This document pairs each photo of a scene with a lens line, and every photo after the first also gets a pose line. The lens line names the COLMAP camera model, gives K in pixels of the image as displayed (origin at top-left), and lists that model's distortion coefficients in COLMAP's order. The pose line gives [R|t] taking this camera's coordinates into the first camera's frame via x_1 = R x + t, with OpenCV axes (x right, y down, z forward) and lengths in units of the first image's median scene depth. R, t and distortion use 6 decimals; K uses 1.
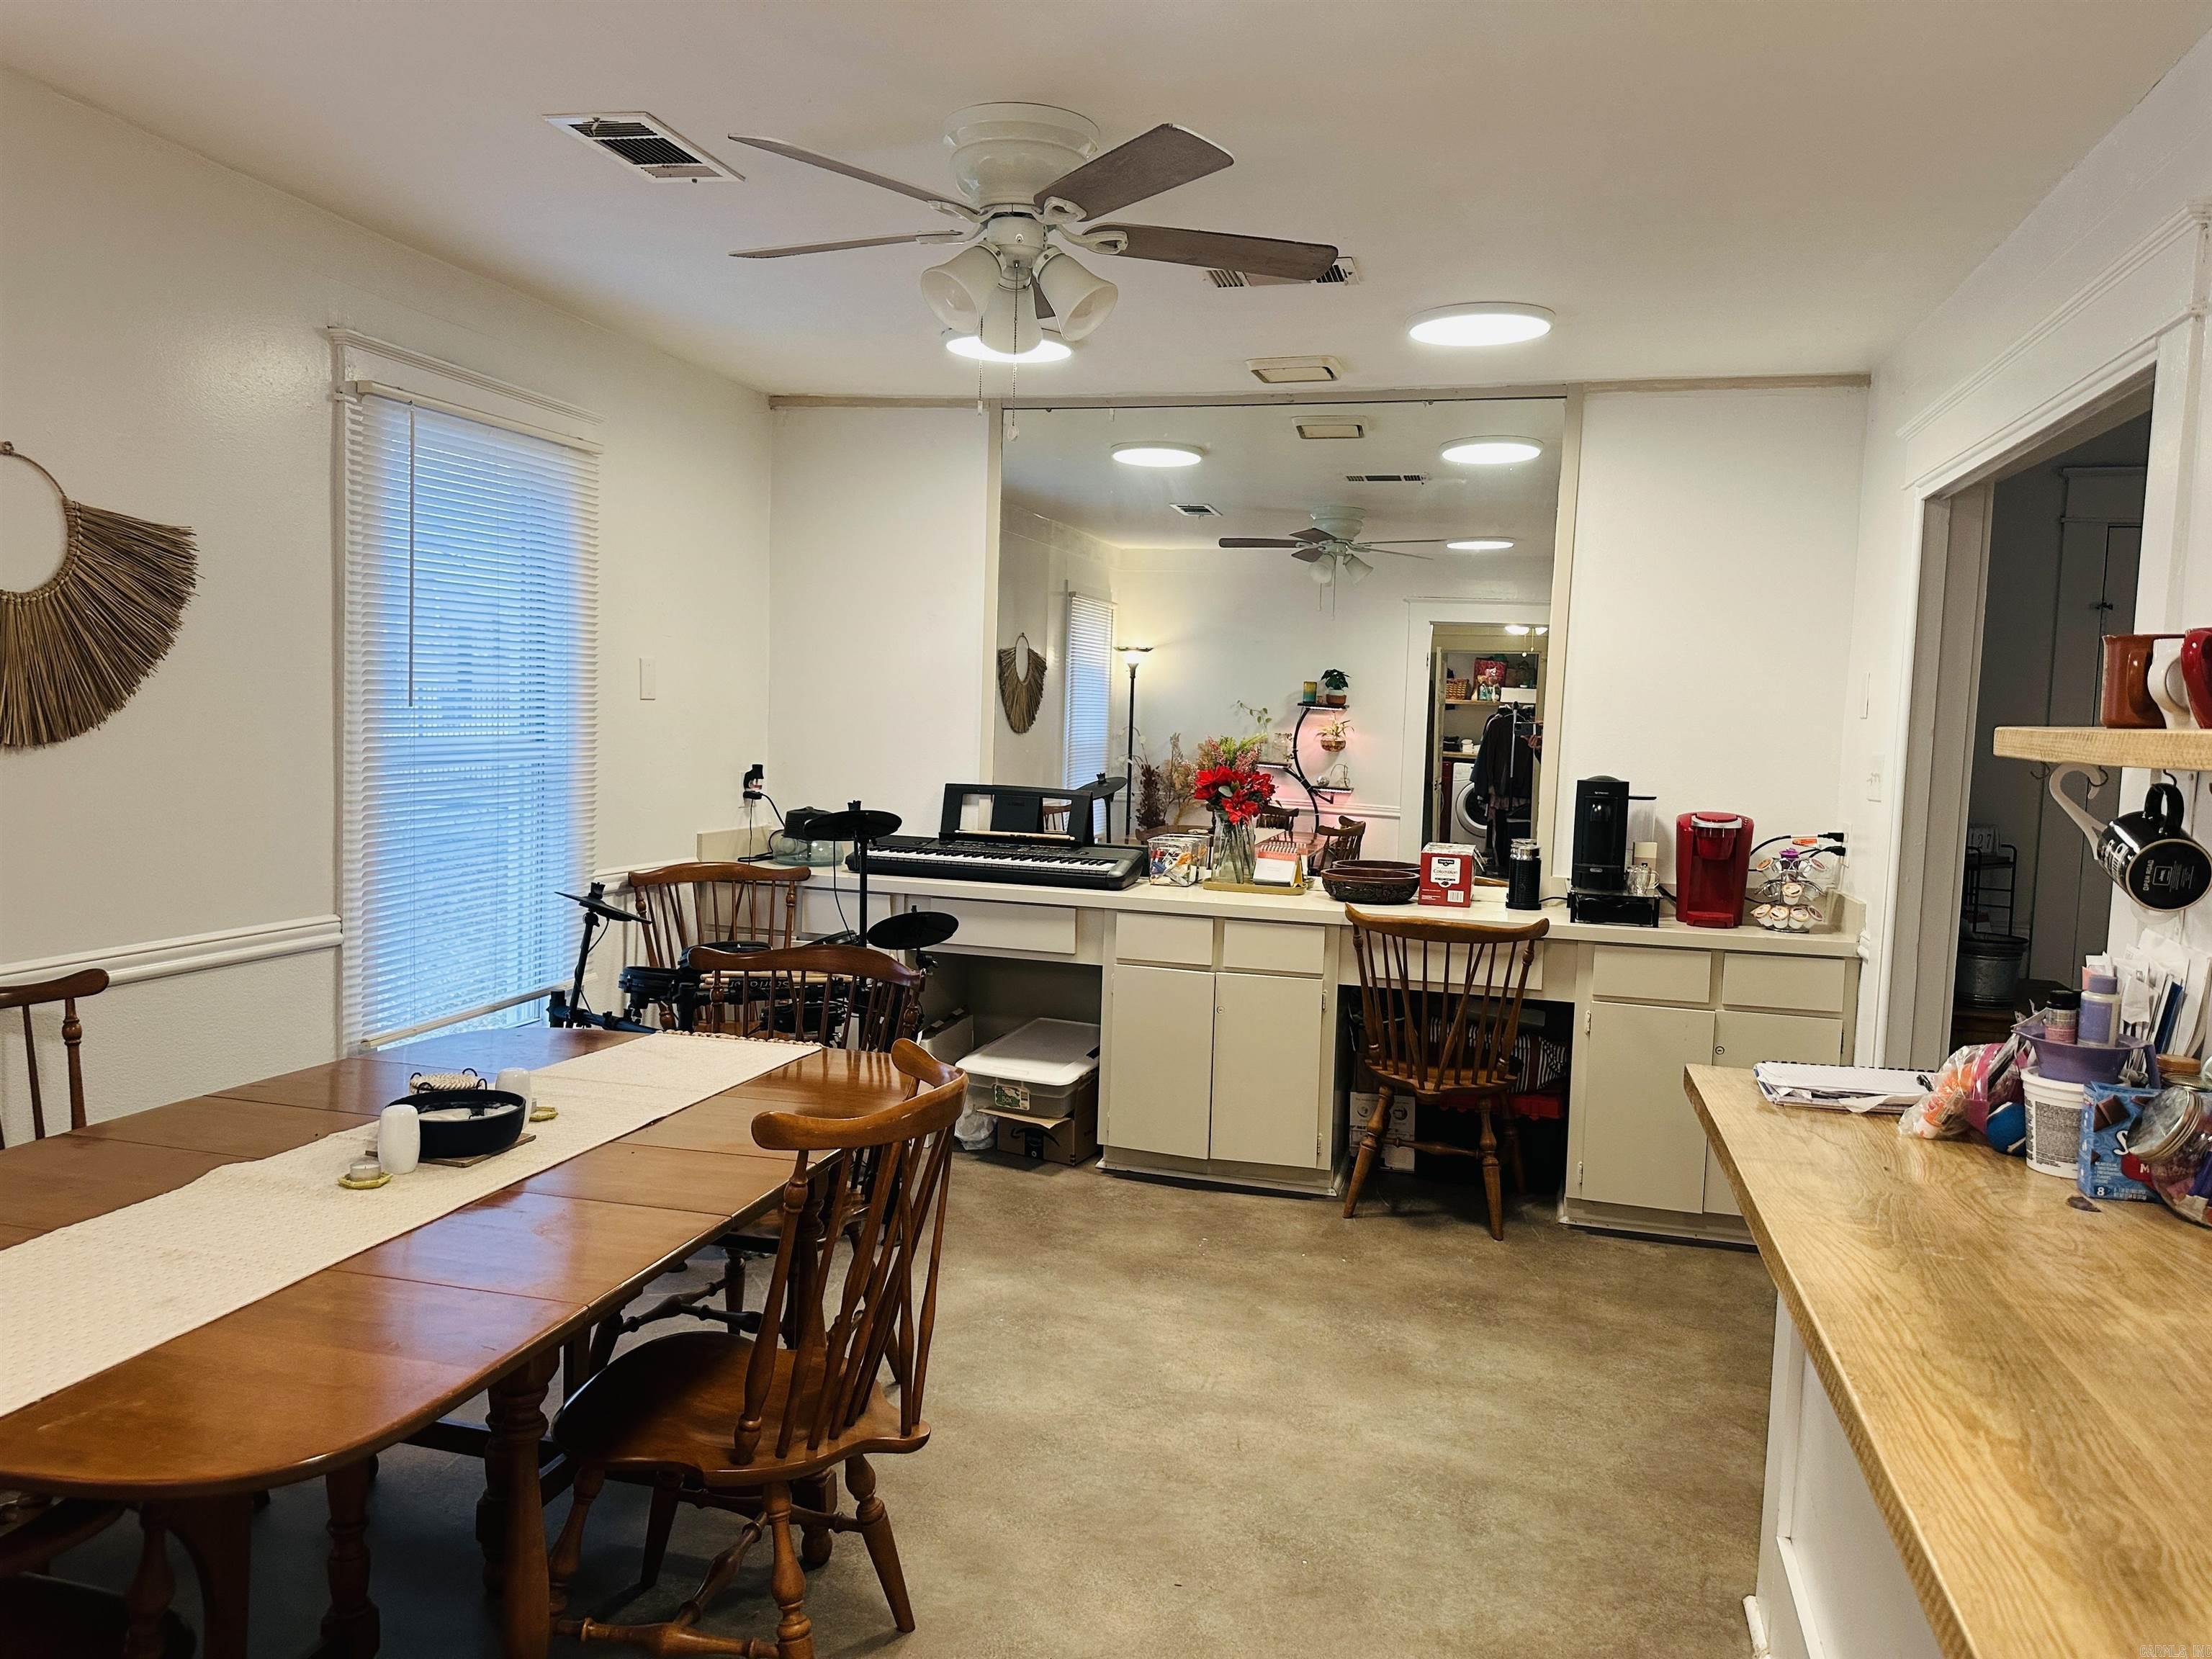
lens RADIAL K [[1567.7, 0, 1104.0], [0, 1567.7, 797.8], [0, 0, 1]] dist [0.059454, -0.070086]
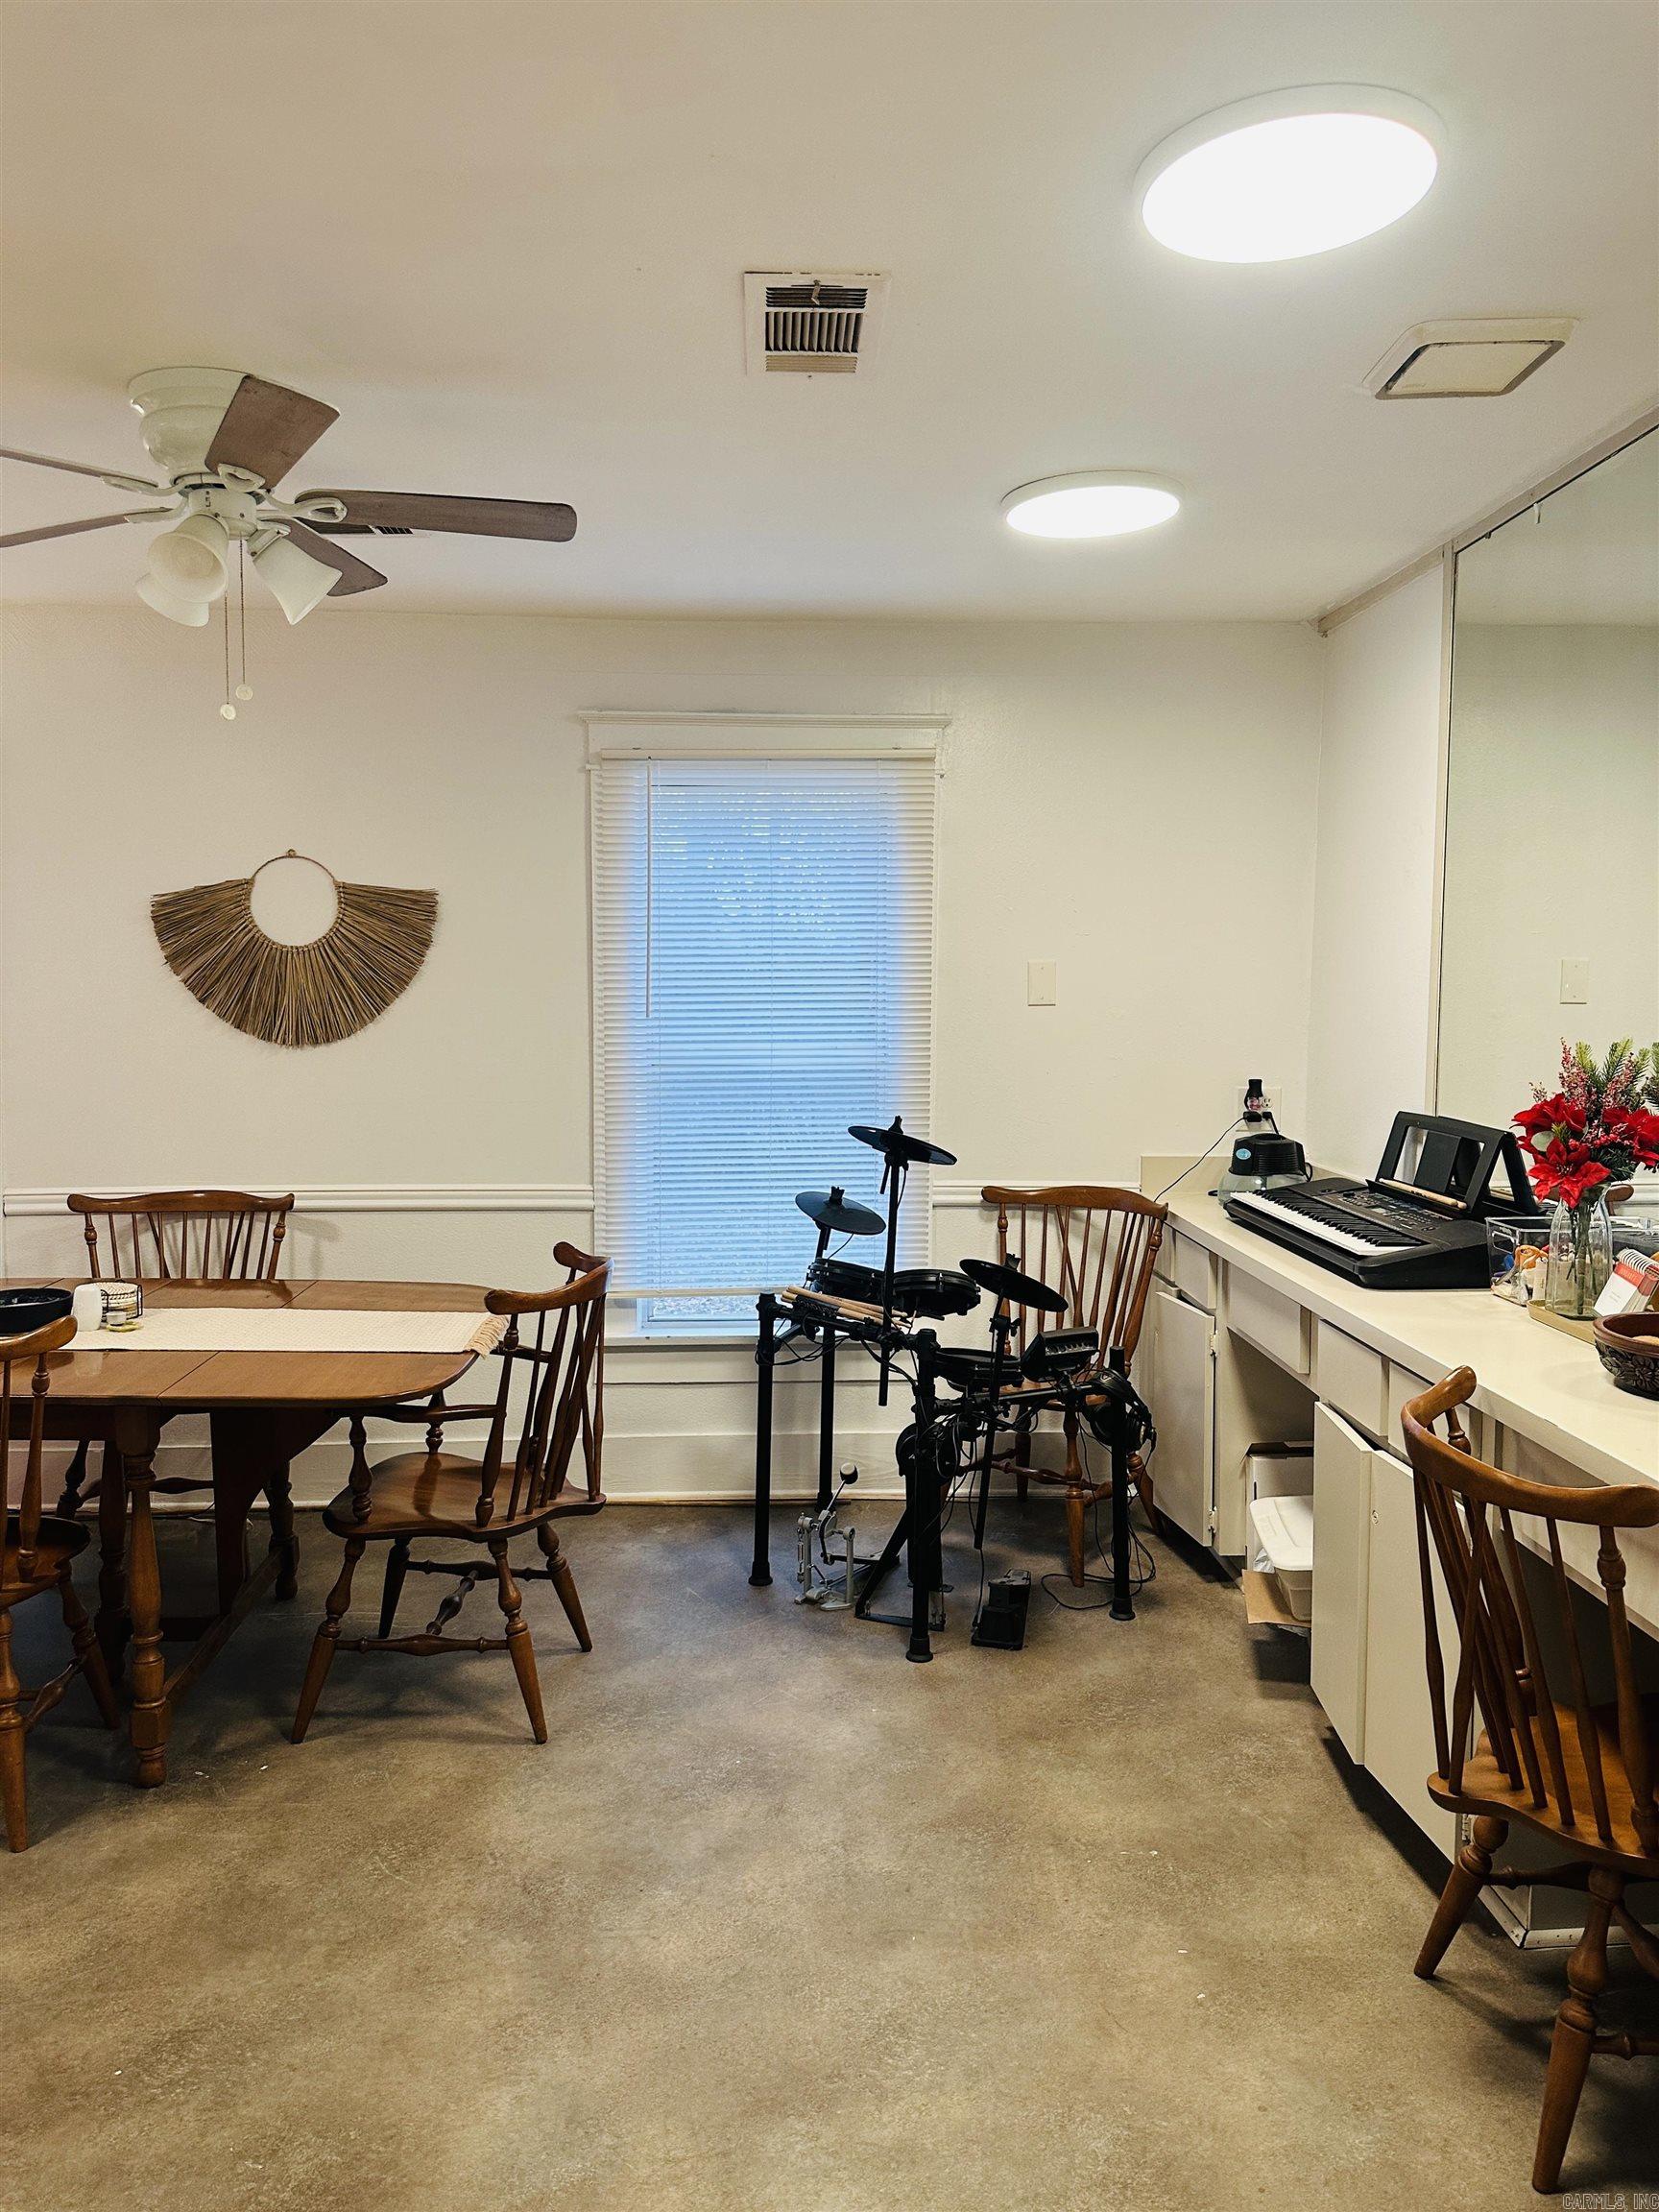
lens RADIAL K [[1580.7, 0, 822.4], [0, 1580.7, 1098.7], [0, 0, 1]] dist [0.036028, -0.035813]
pose [[0.289250, 0.030370, -0.956772, 0.687807], [-0.040436, 0.998992, 0.019486, -0.024867], [0.956399, 0.033052, 0.290186, 0.763867]]
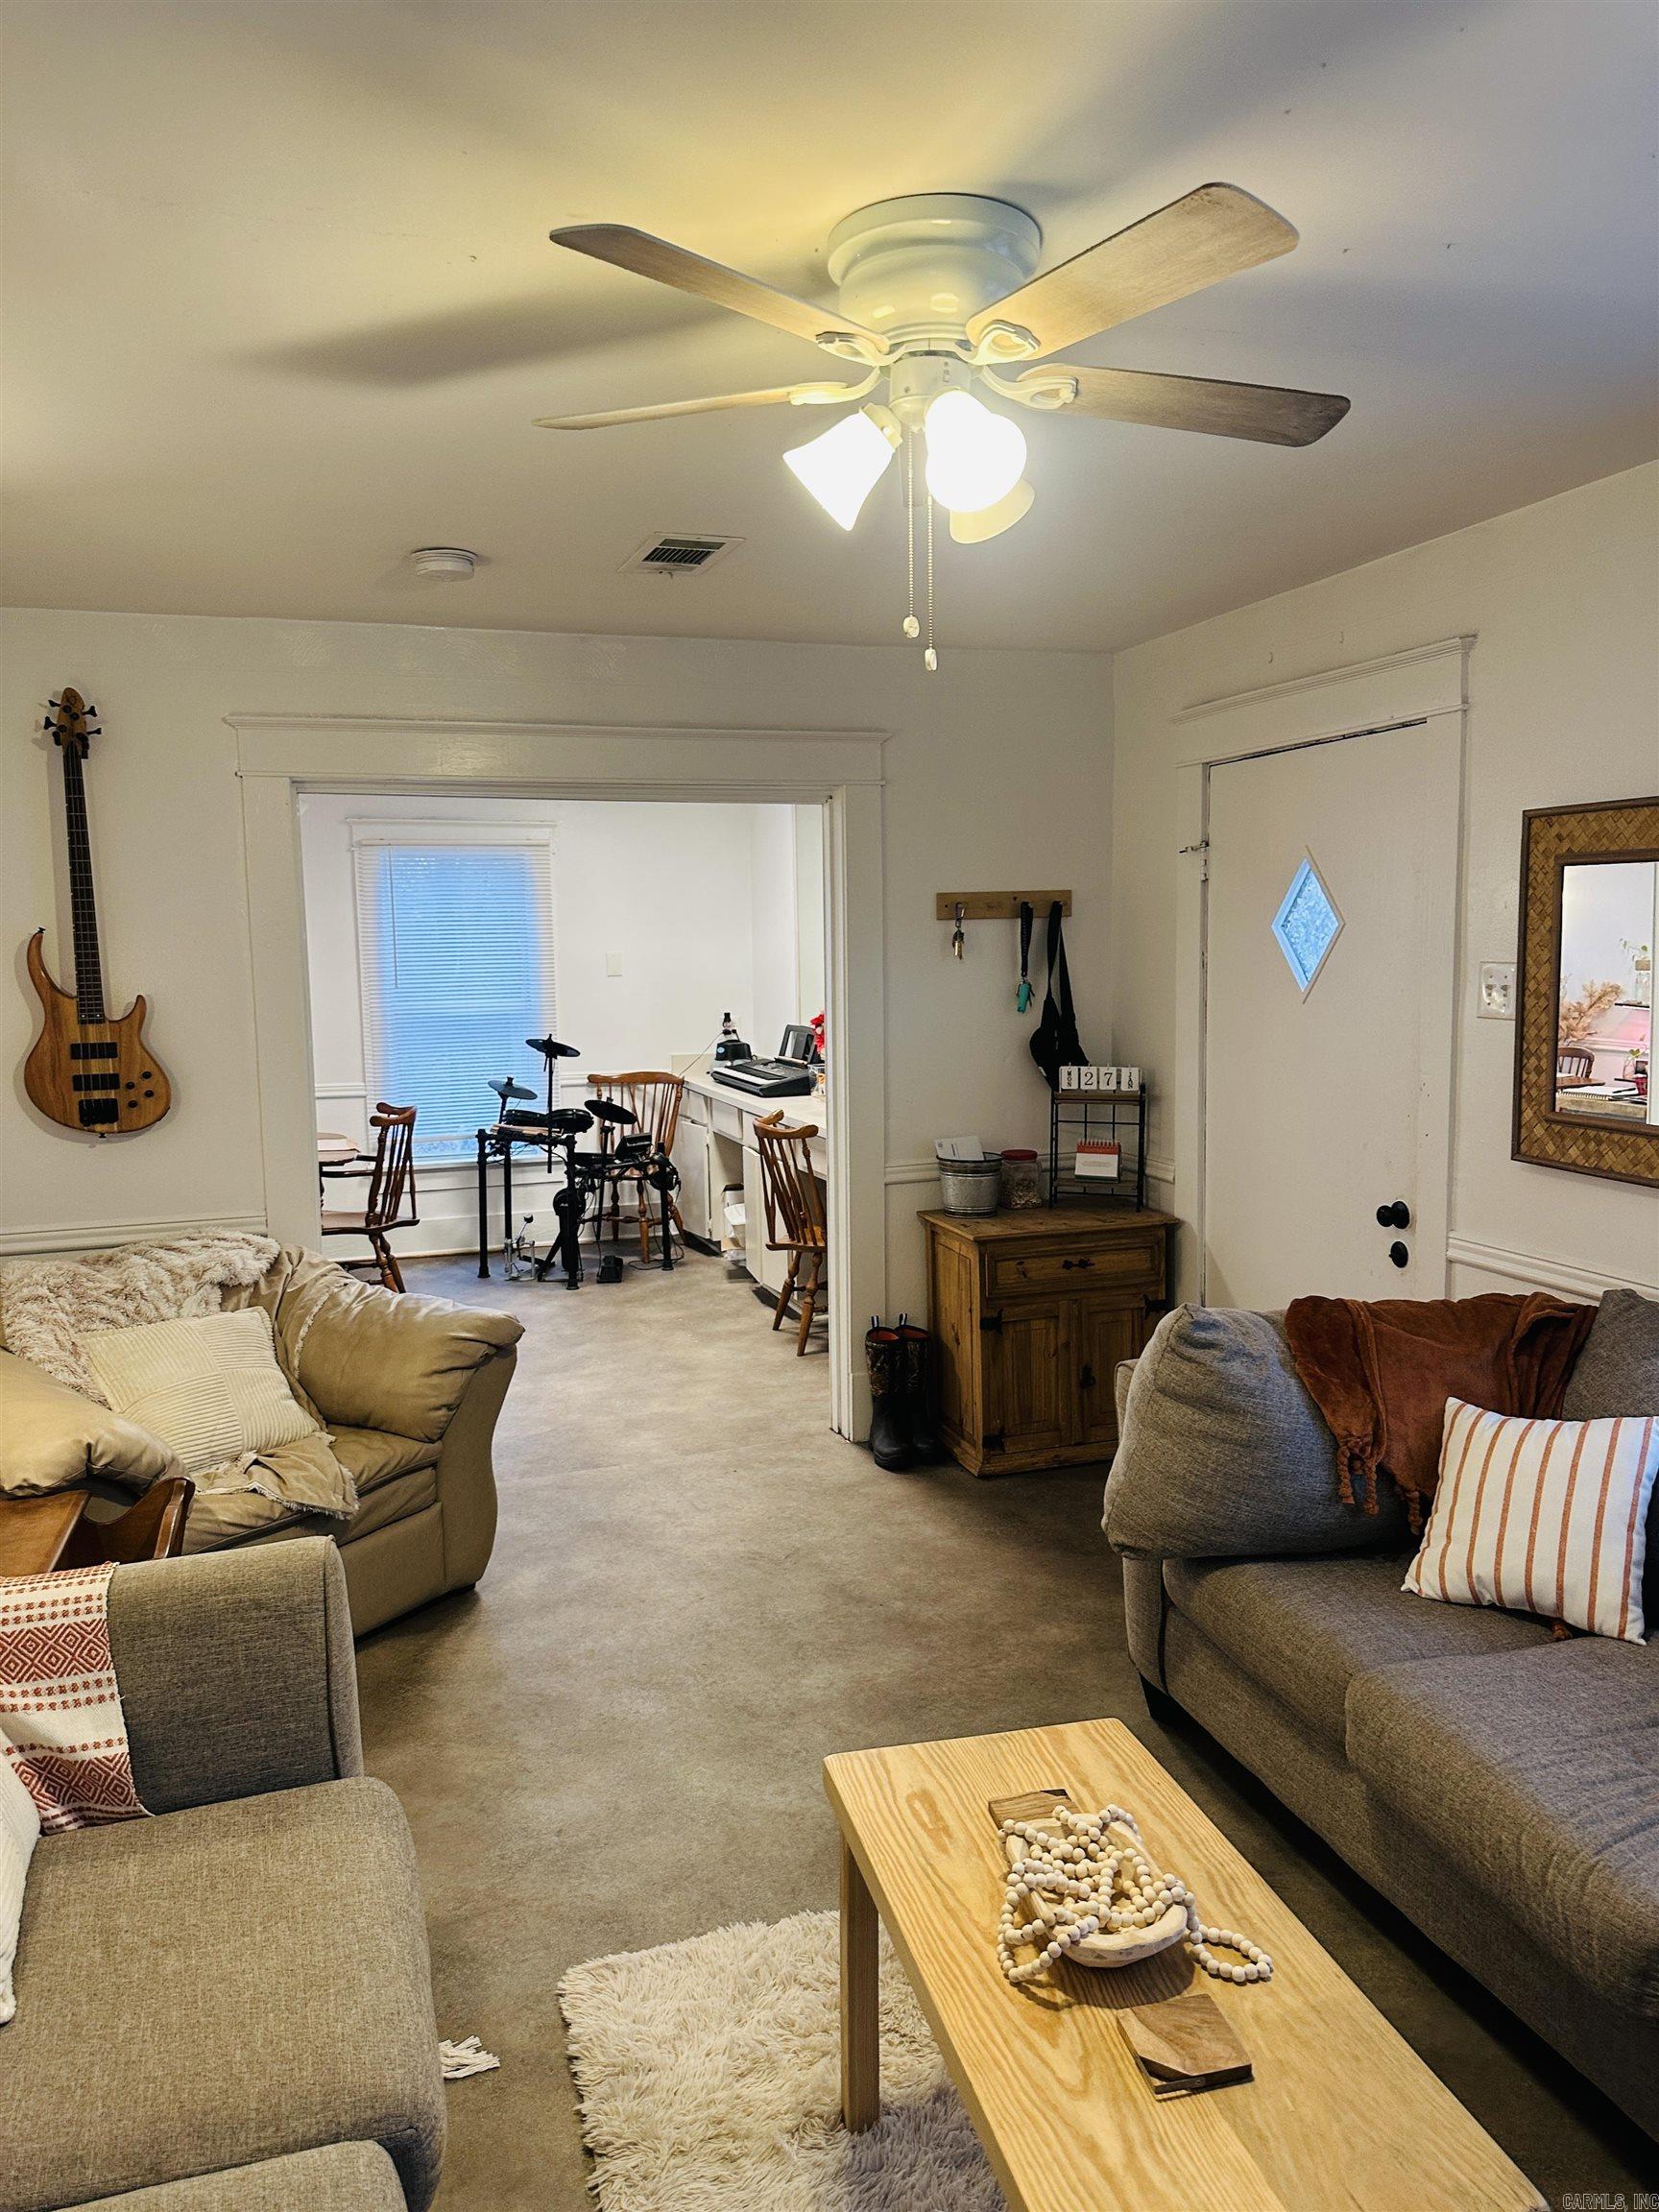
lens RADIAL K [[1567.7, 0, 841.9], [0, 1567.7, 1104.9], [0, 0, 1]] dist [0.059454, -0.070086]
pose [[0.554270, 0.042393, -0.831257, 1.592390], [-0.007583, 0.998918, 0.045888, -0.002166], [0.832302, -0.019131, 0.553992, 0.314416]]
